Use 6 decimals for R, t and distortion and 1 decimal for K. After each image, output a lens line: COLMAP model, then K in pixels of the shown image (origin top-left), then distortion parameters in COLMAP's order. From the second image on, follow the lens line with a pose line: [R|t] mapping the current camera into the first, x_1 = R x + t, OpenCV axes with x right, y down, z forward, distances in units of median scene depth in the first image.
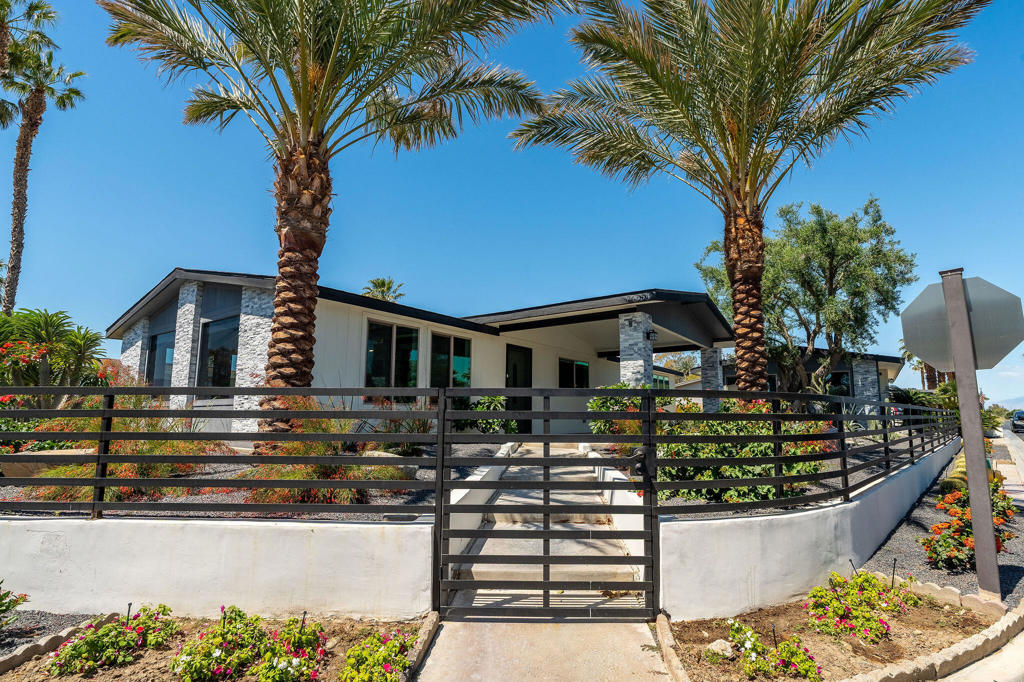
lens RADIAL K [[472.4, 0, 512.0], [0, 472.4, 341.0], [0, 0, 1]] dist [-0.005173, 0.001389]
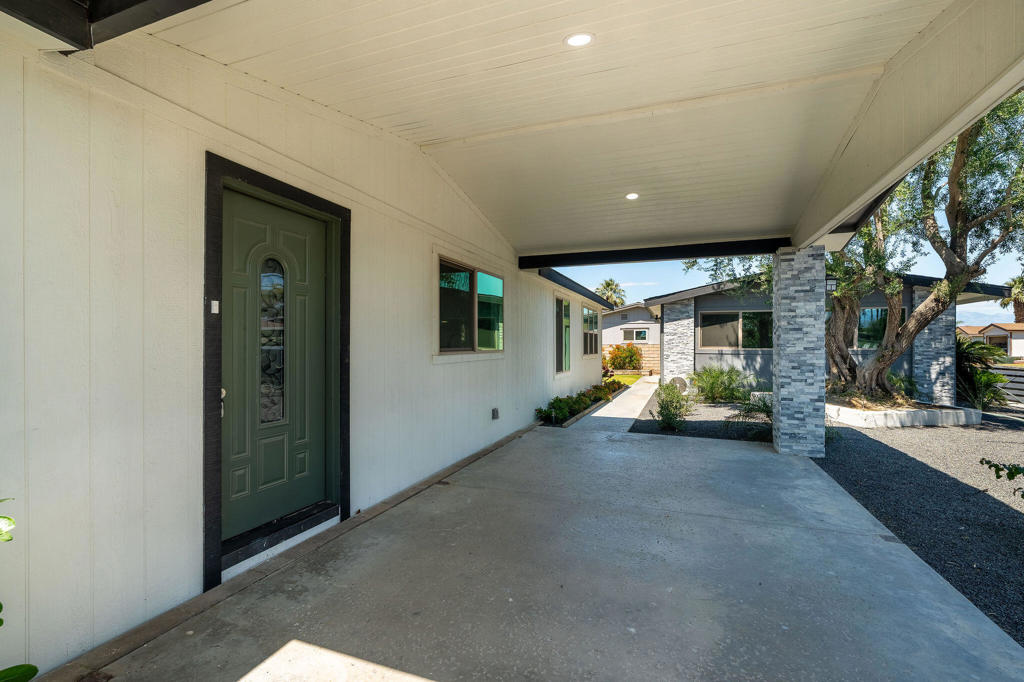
lens RADIAL K [[472.4, 0, 512.0], [0, 472.4, 341.0], [0, 0, 1]] dist [-0.005173, 0.001389]
pose [[0.954769, -0.005913, 0.297290, 0.059807], [-0.037226, 0.989560, 0.139234, 0.059136], [-0.295009, -0.144004, 0.944581, 0.822166]]
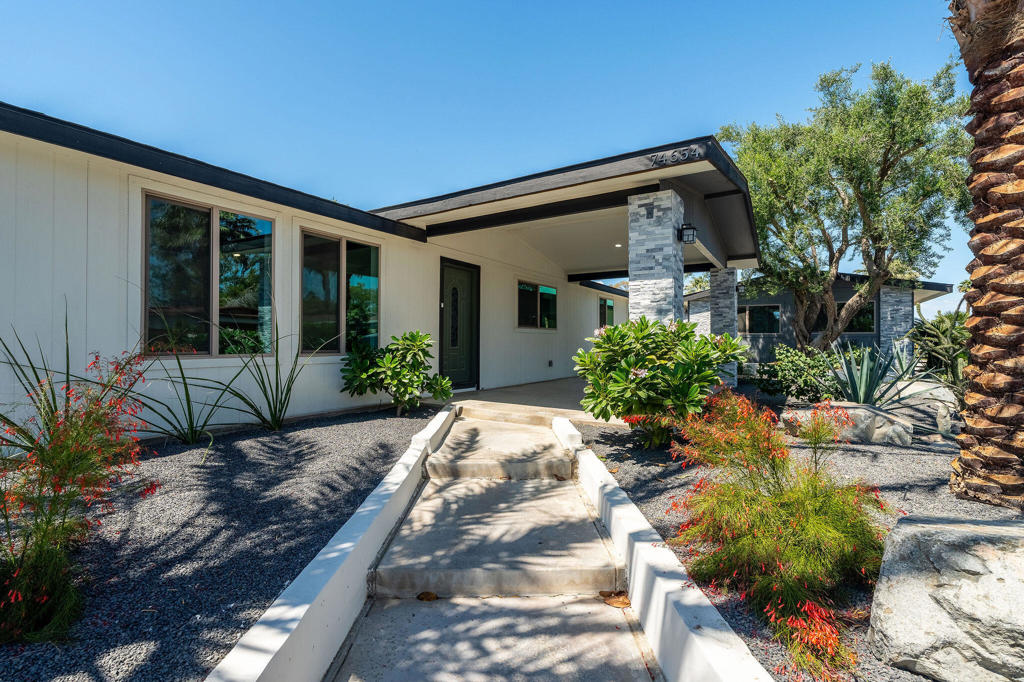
lens RADIAL K [[472.4, 0, 512.0], [0, 472.4, 341.0], [0, 0, 1]] dist [-0.005173, 0.001389]
pose [[0.995624, -0.003551, 0.093383, 0.028433], [-0.010353, 0.988936, 0.147984, 0.025714], [-0.092876, -0.148303, 0.984571, 0.348702]]
